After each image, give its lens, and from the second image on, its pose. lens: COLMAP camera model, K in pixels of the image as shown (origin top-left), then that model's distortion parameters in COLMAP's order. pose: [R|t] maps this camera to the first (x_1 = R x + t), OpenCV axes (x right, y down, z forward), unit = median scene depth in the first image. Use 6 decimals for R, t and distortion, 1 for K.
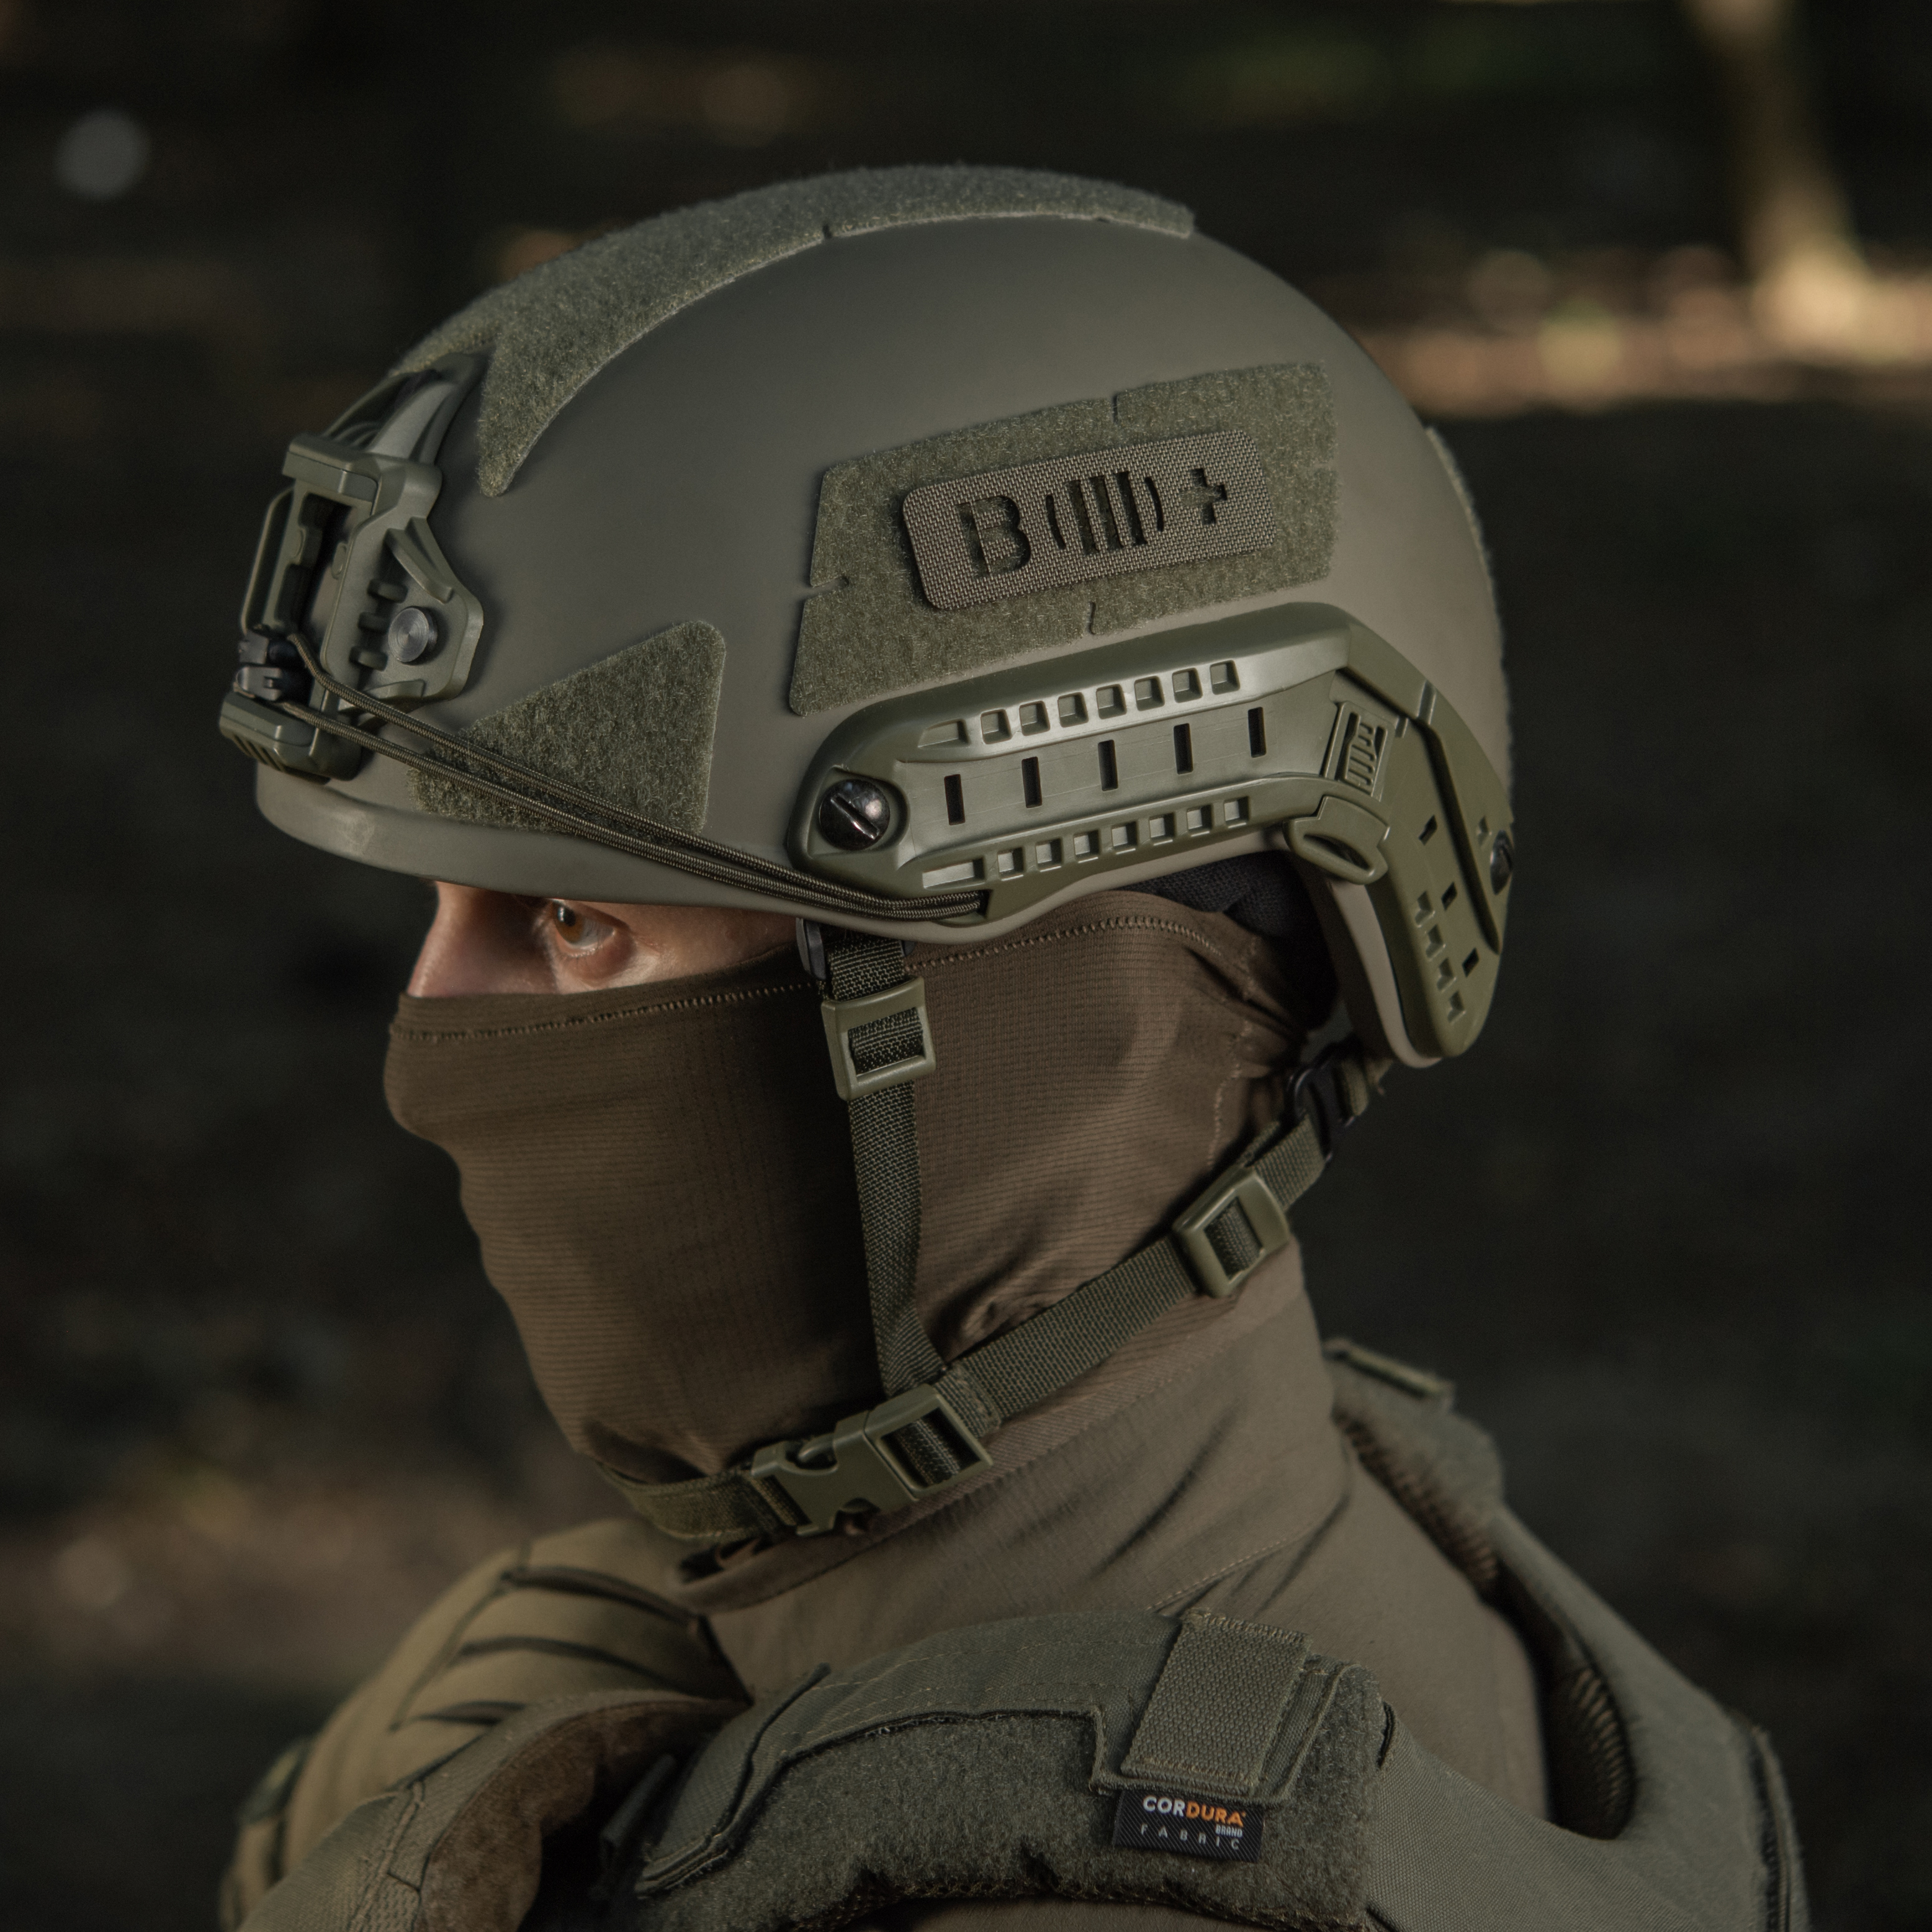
lens RADIAL K [[5507.8, 0, 966.0], [0, 5507.8, 966.0], [0, 0, 1]] dist [-0.047839, -0.077077]
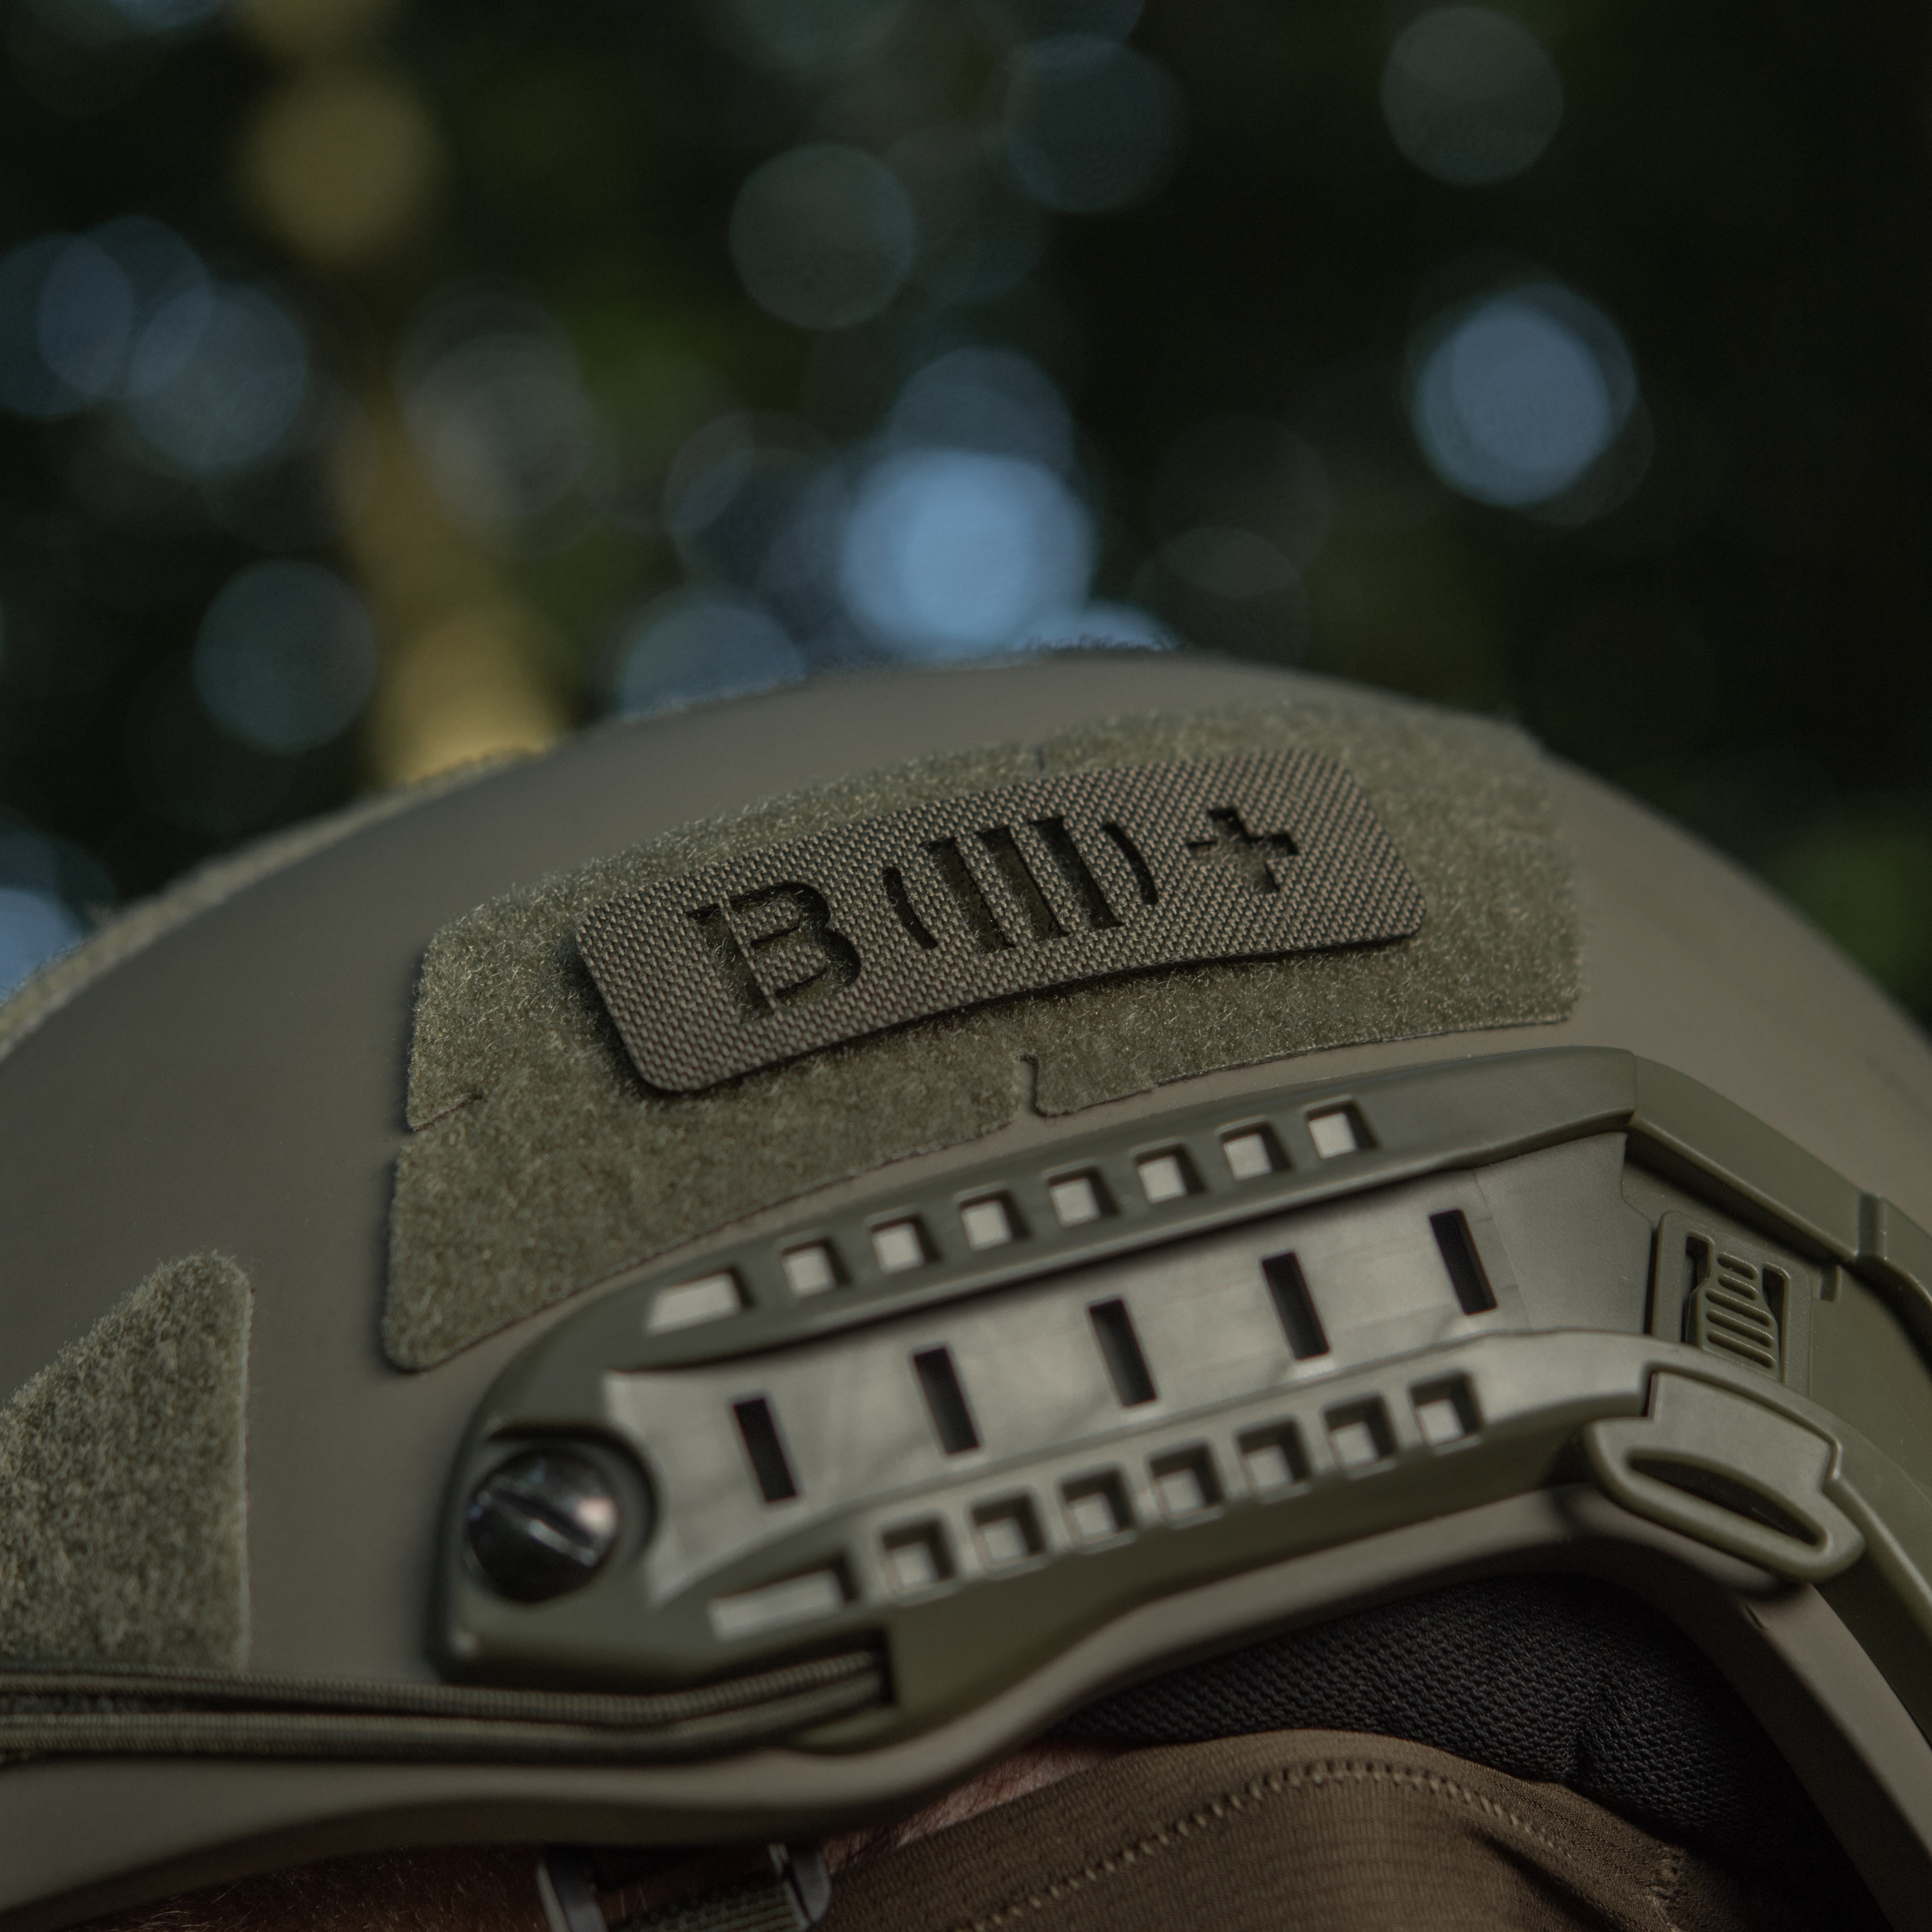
lens RADIAL K [[5507.8, 0, 966.0], [0, 5507.8, 966.0], [0, 0, 1]] dist [-0.047839, -0.077077]
pose [[0.954626, -0.268683, -0.128447, 0.080050], [0.167915, 0.841828, -0.512962, 0.165656], [0.245954, 0.468119, 0.848747, 0.605914]]
